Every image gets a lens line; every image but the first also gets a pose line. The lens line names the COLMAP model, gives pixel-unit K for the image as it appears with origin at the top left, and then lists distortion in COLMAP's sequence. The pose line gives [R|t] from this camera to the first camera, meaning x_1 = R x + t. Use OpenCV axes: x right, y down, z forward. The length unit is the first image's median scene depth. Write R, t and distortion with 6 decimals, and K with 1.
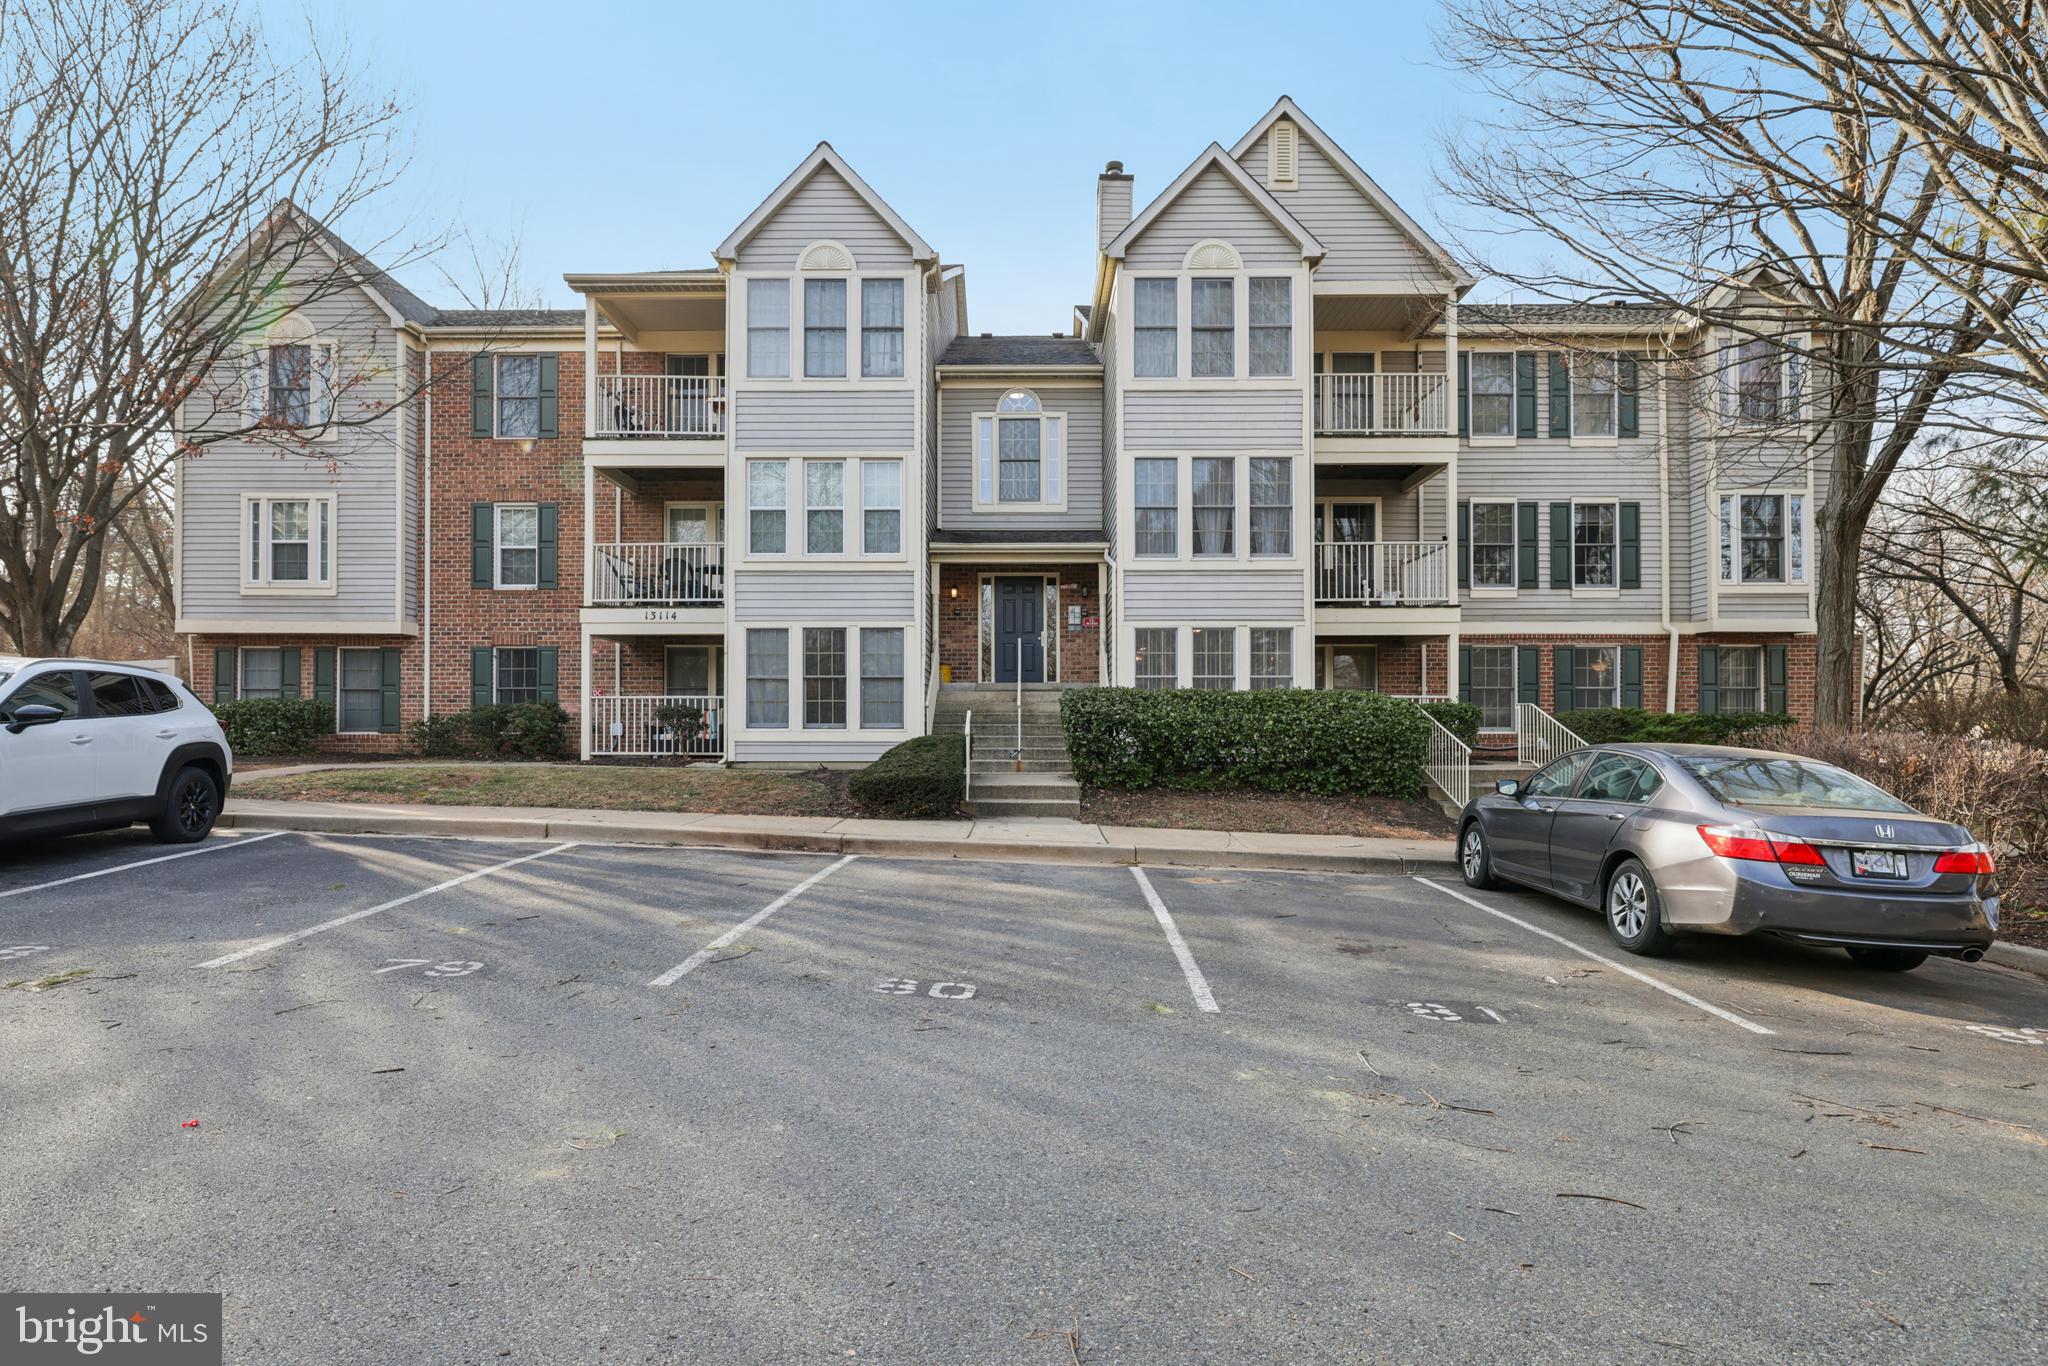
lens RADIAL K [[1051.8, 0, 1017.7], [0, 1051.8, 730.3], [0, 0, 1]] dist [0.000150, -0.000373]
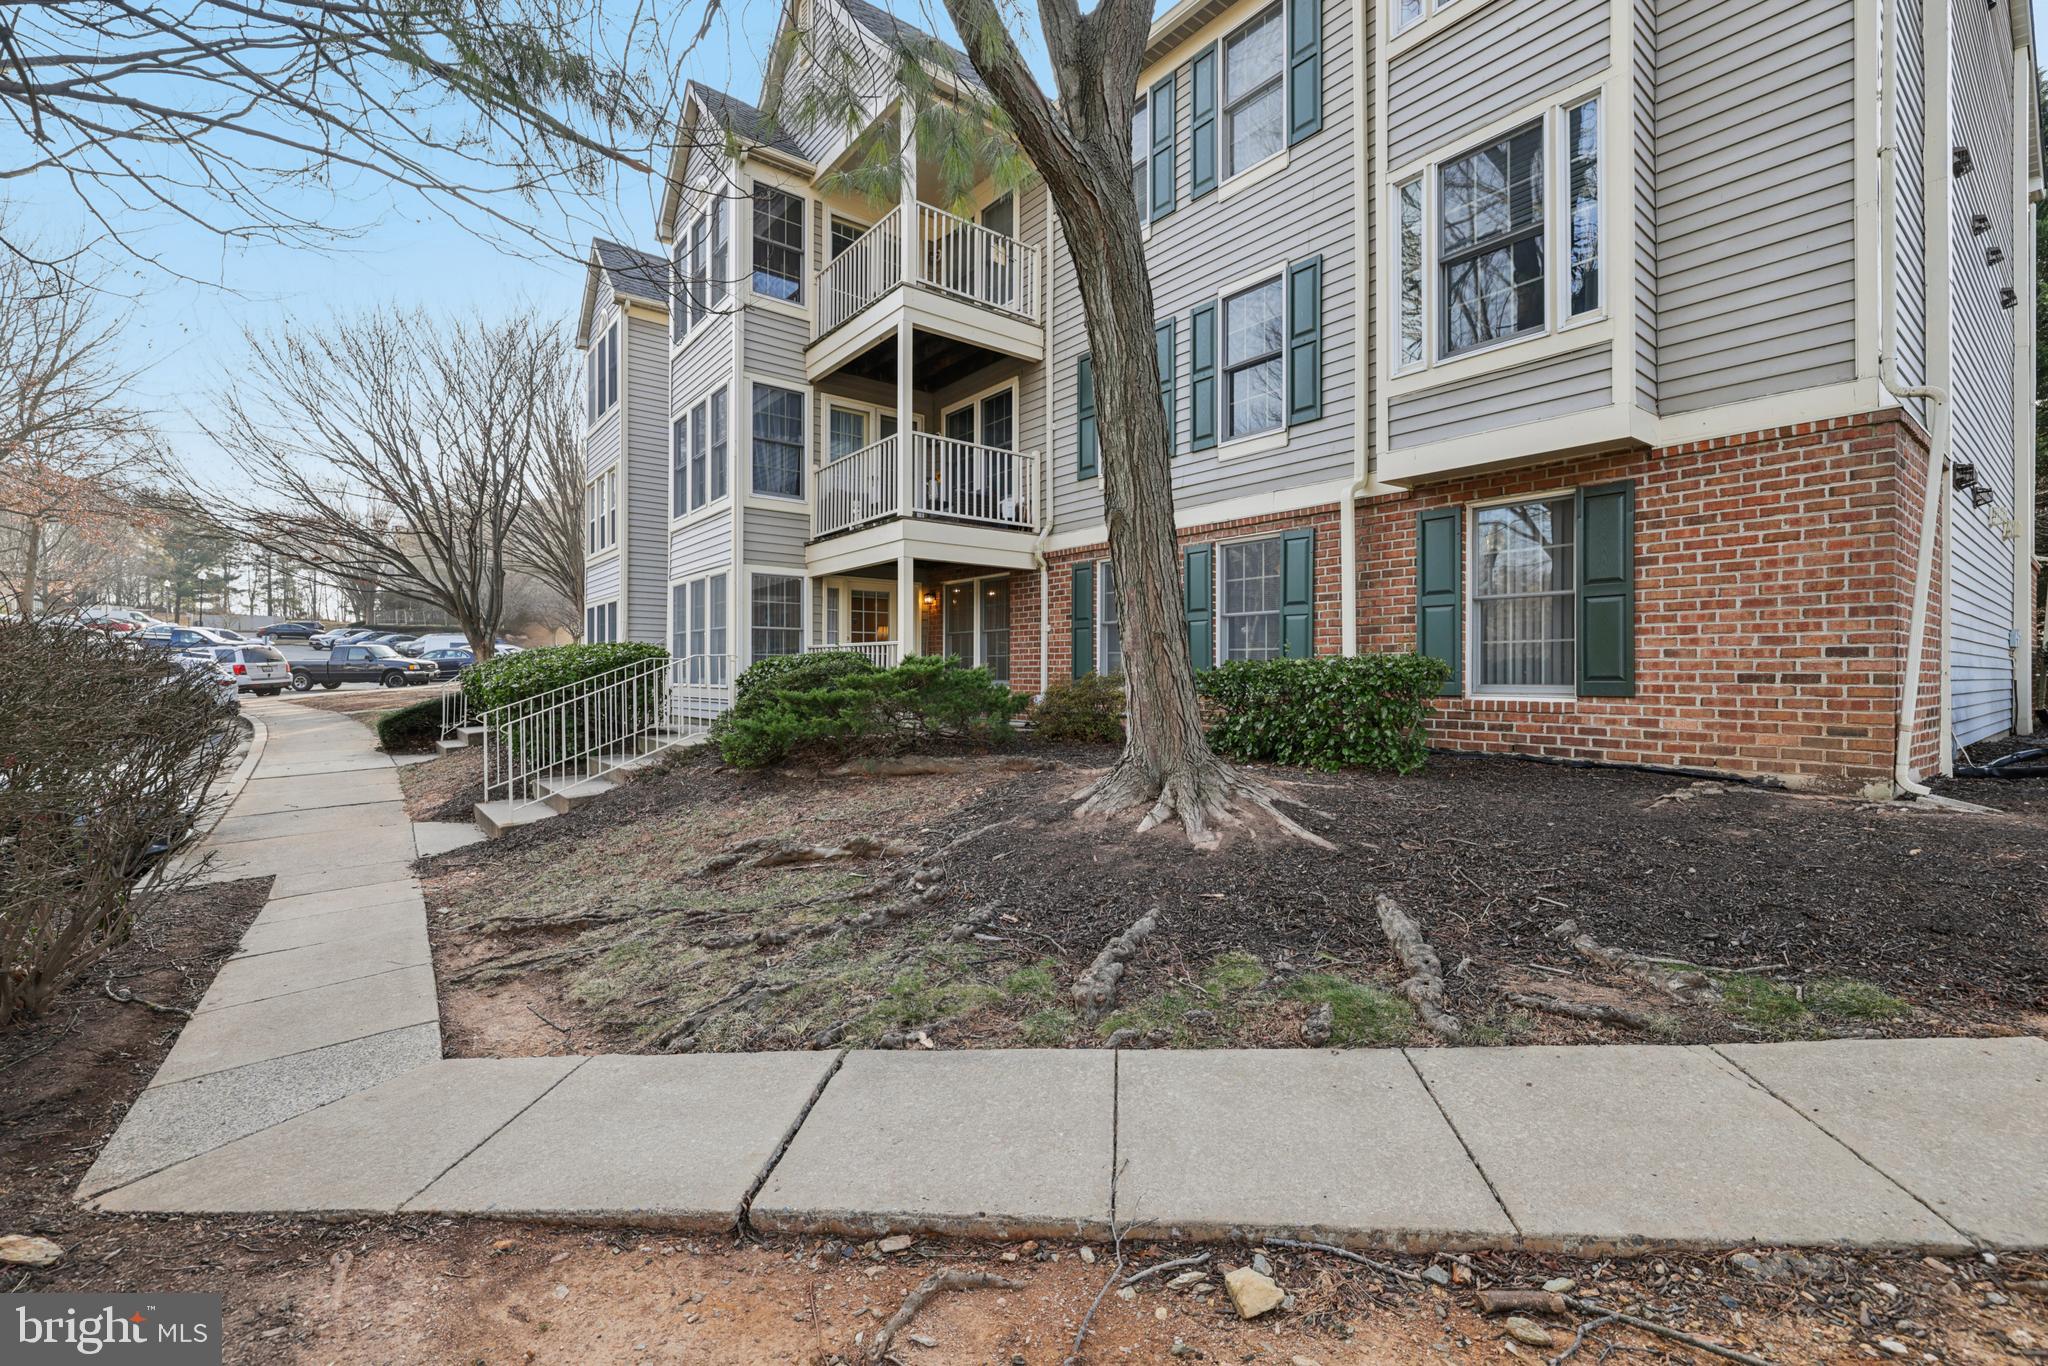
lens RADIAL K [[878.2, 0, 1027.3], [0, 878.2, 701.3], [0, 0, 1]] dist [0.001215, 0.000073]
pose [[0.620196, 0.020576, -0.784177, 0.968572], [0.005462, 0.999518, 0.030546, -0.009317], [0.784428, -0.023227, 0.619785, 0.694759]]
